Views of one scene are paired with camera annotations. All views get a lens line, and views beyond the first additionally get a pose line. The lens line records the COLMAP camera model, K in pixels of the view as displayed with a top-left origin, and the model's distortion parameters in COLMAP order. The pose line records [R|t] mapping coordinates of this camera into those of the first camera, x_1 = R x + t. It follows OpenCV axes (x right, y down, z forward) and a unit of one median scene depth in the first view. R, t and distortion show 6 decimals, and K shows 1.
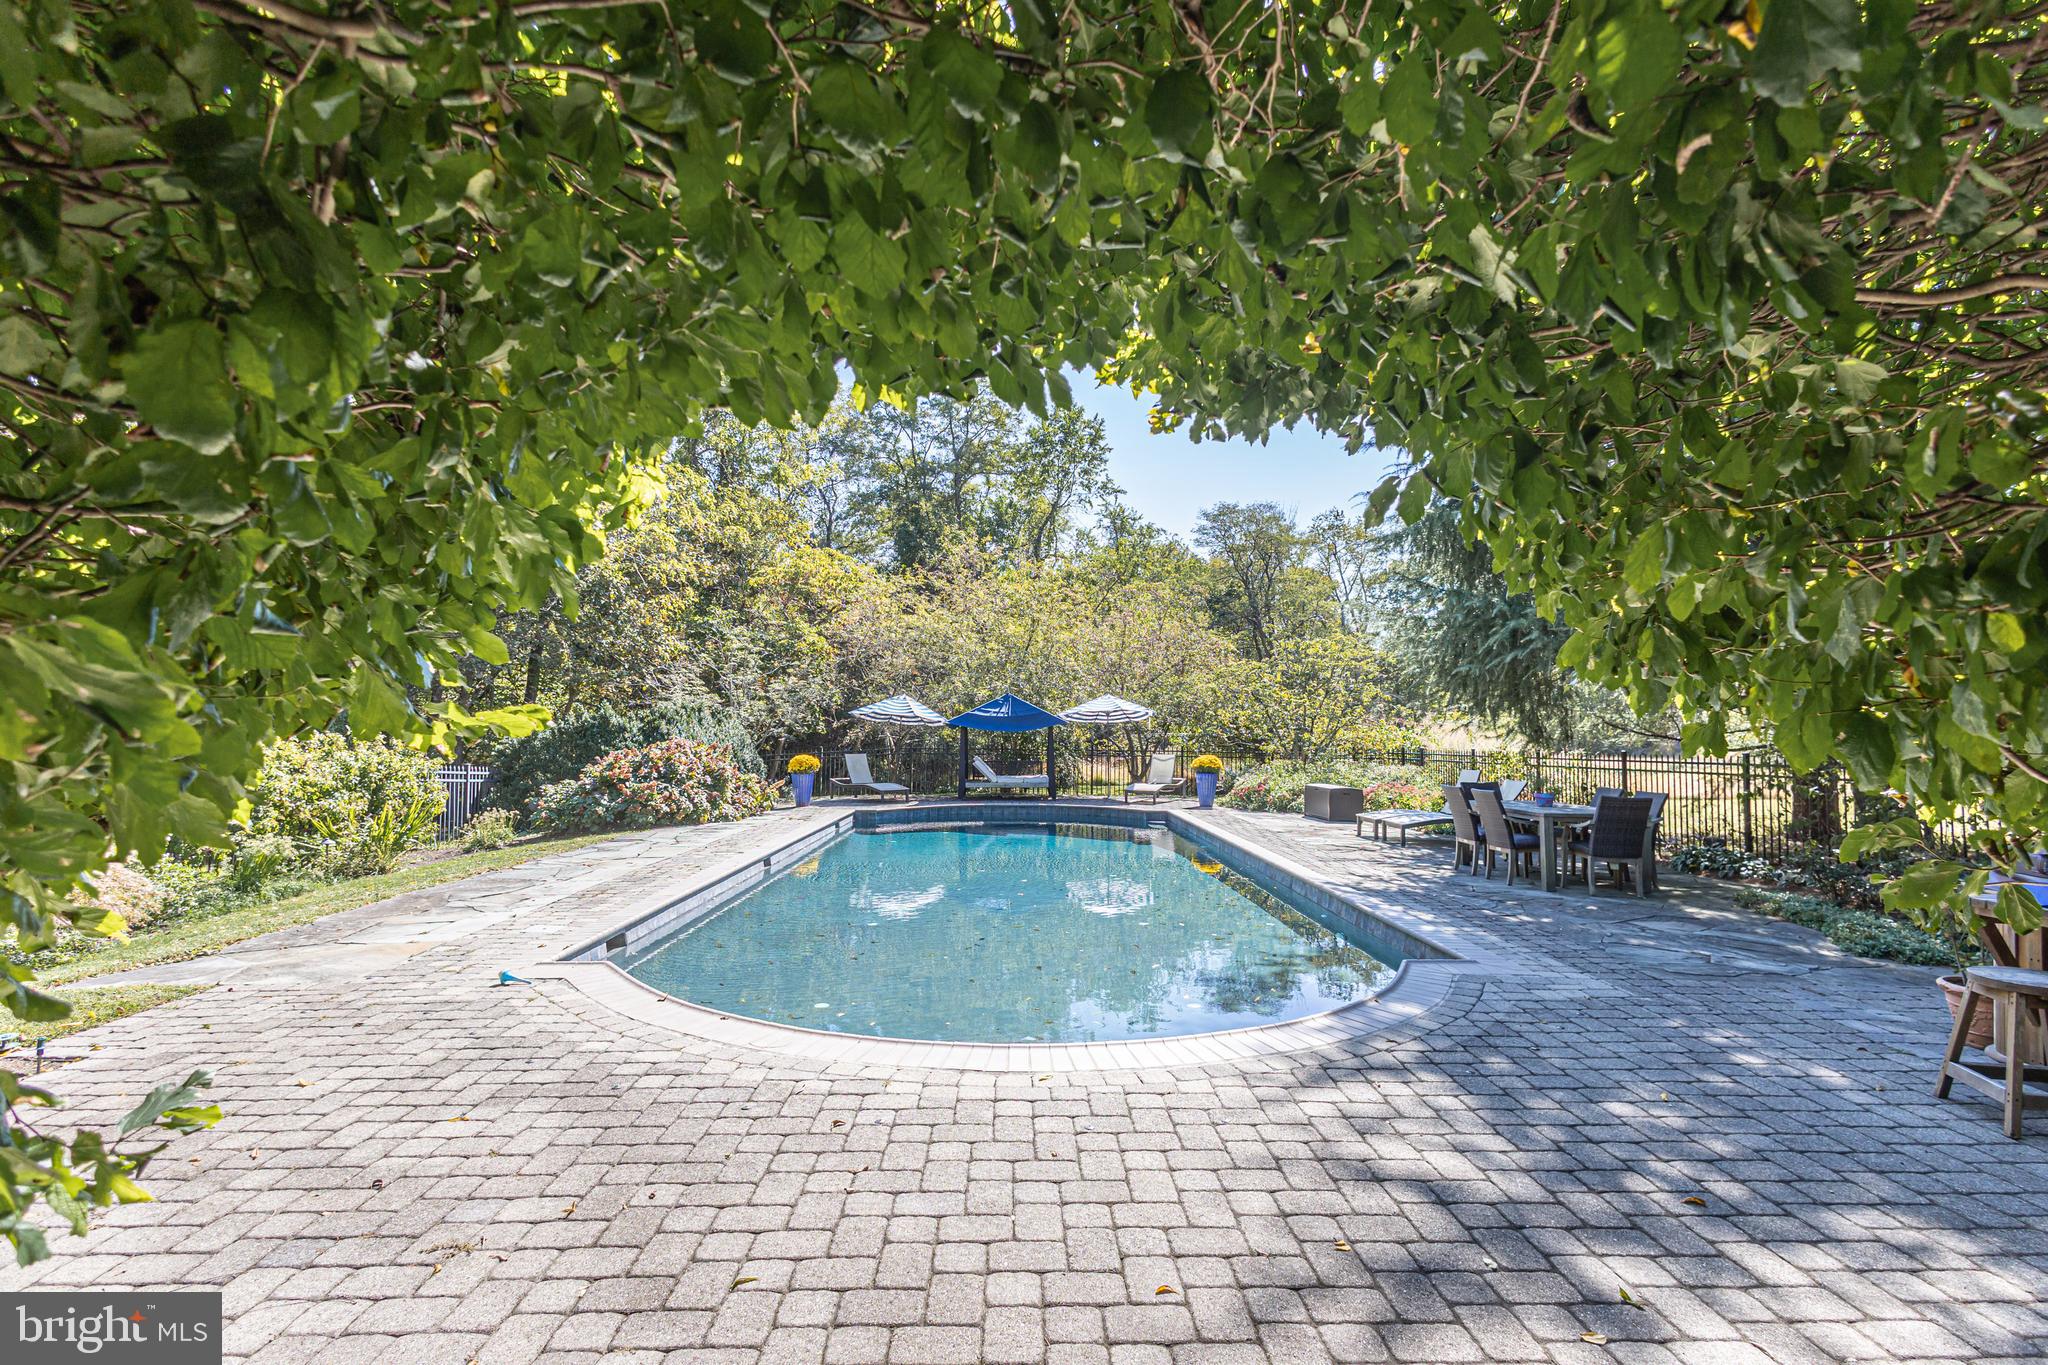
lens RADIAL K [[951.8, 0, 1024.6], [0, 951.8, 635.7], [0, 0, 1]] dist [0.002656, -0.000012]
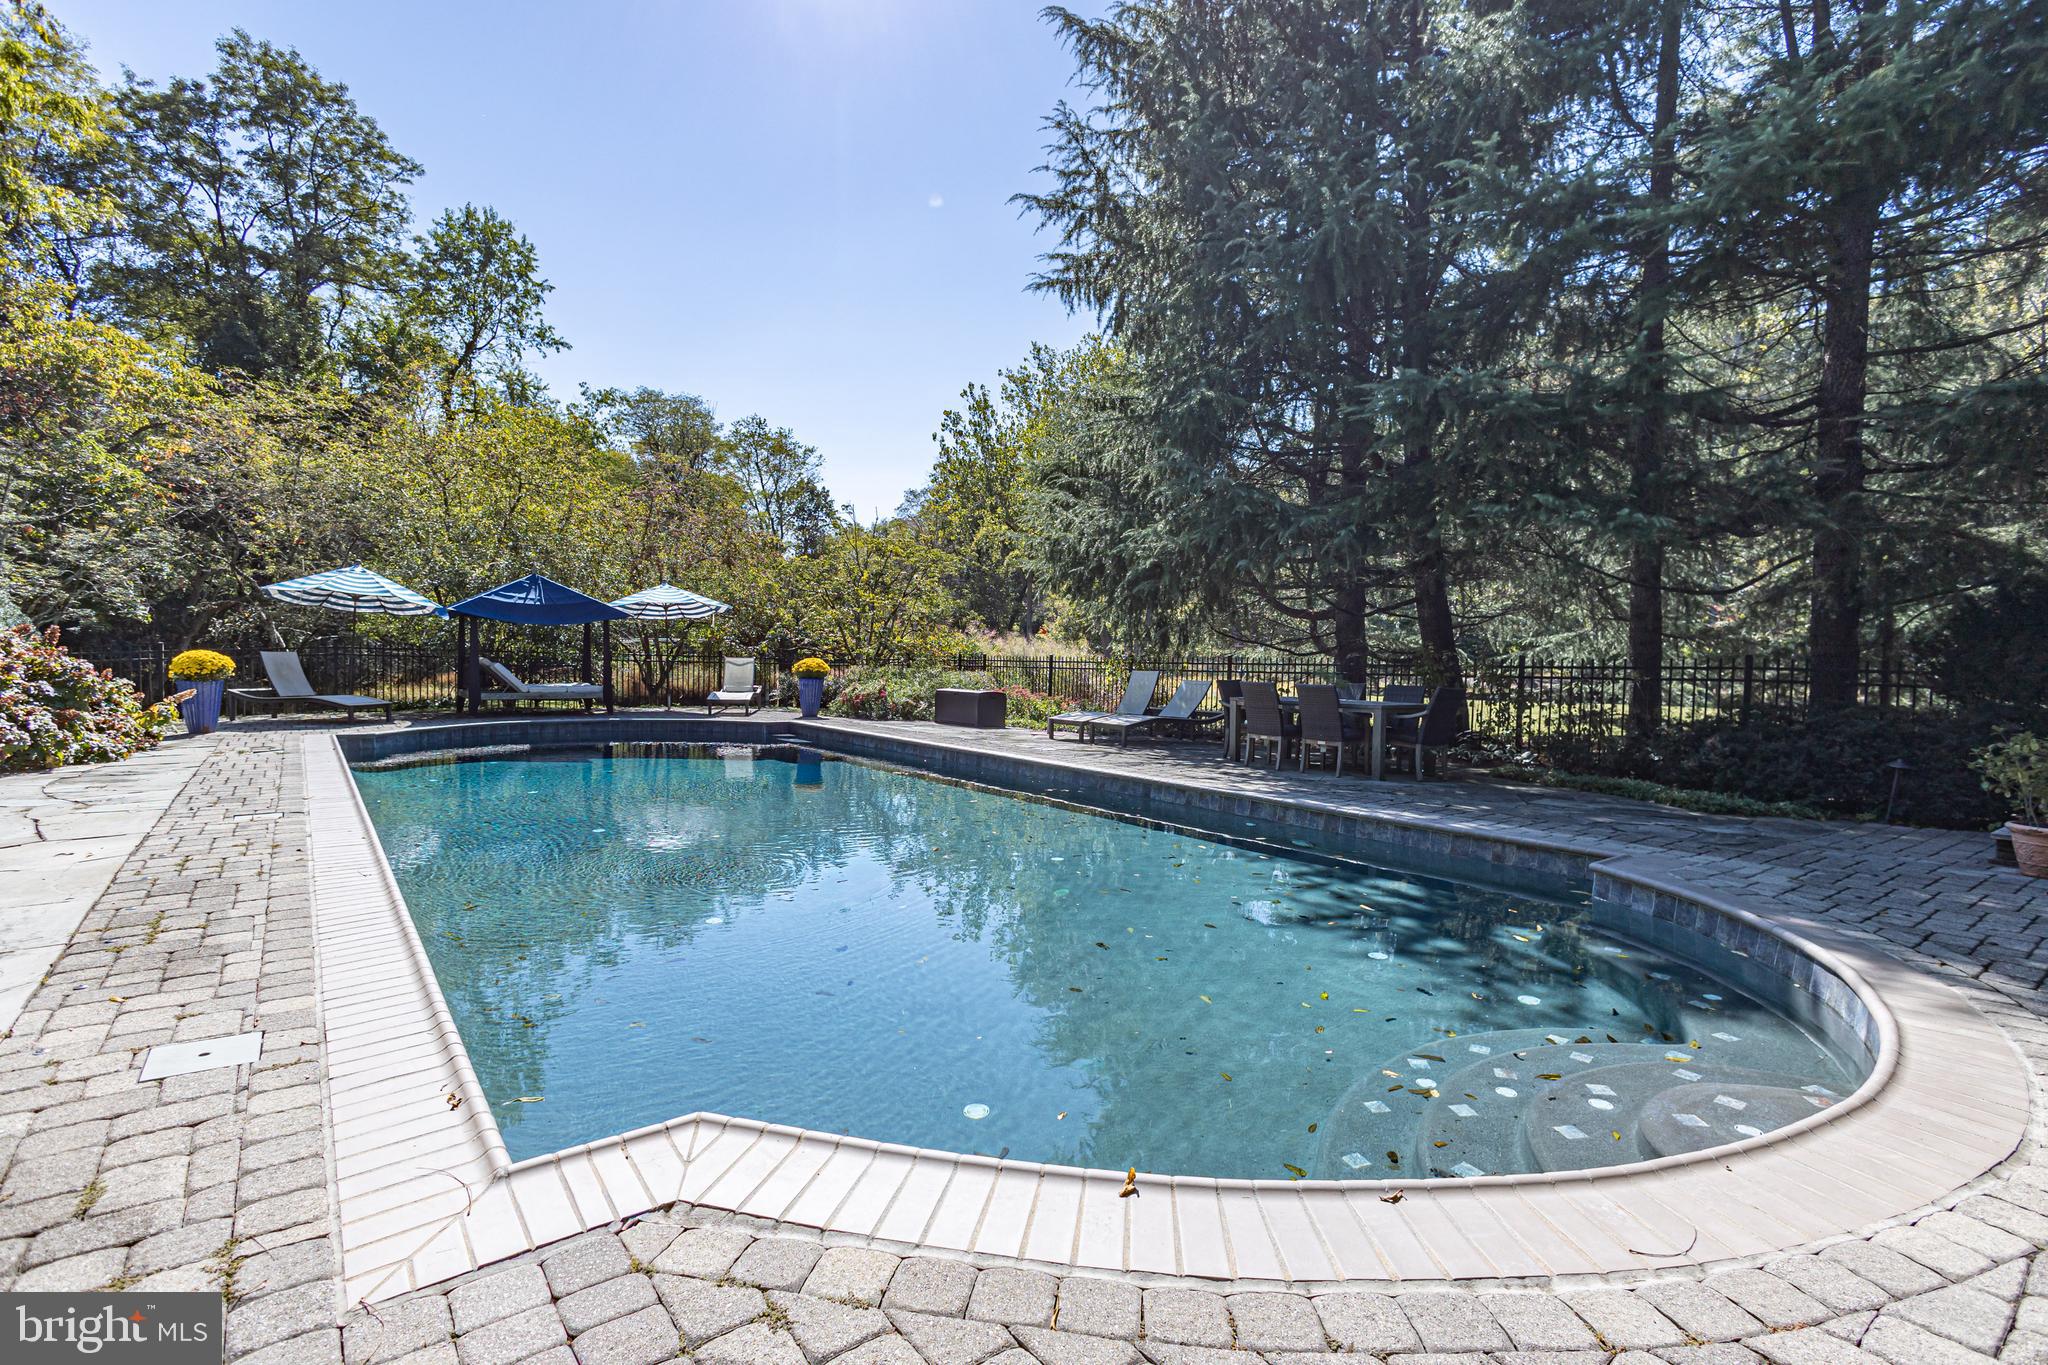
lens RADIAL K [[957.3, 0, 1024.0], [0, 957.3, 682.5], [0, 0, 1]] dist [0.013521, -0.000389]
pose [[0.813330, -0.004543, 0.581784, -0.144207], [-0.075204, 0.990760, 0.112871, 0.031322], [-0.576921, -0.135554, 0.805473, 0.166691]]
